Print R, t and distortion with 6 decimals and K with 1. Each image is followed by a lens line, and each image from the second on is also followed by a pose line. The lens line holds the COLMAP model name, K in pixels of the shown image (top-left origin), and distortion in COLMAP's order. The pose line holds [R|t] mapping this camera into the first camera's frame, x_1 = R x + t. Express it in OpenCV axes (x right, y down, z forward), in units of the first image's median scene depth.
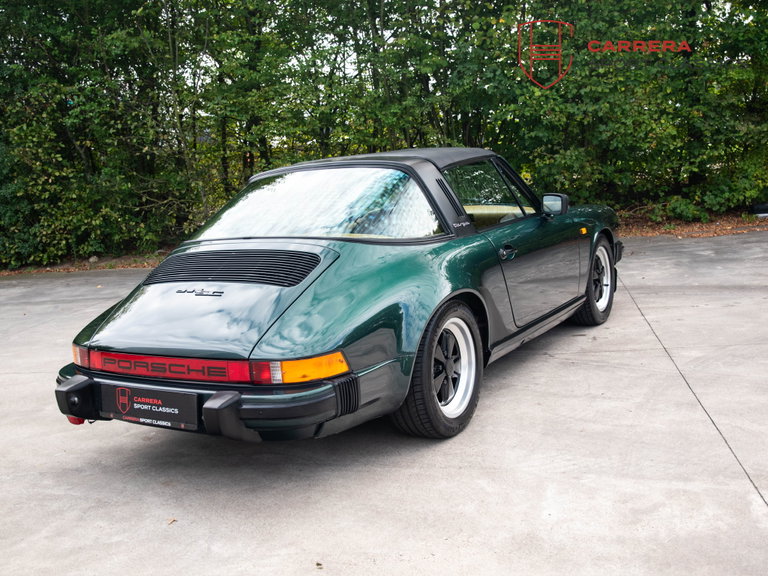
lens RADIAL K [[794.5, 0, 384.0], [0, 794.5, 288.0], [0, 0, 1]] dist [-0.001506, 0.033249]
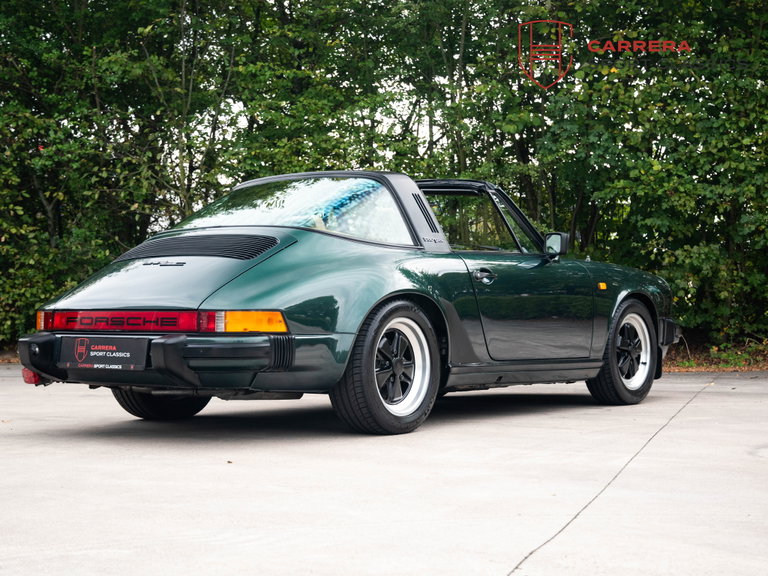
lens RADIAL K [[1308.3, 0, 384.0], [0, 1308.3, 288.0], [0, 0, 1]] dist [0.204800, 0.040186]
pose [[0.991696, 0.080102, -0.100614, 0.073625], [-0.095691, 0.982281, -0.161146, 0.089184], [0.085923, 0.169435, 0.981789, -0.215495]]
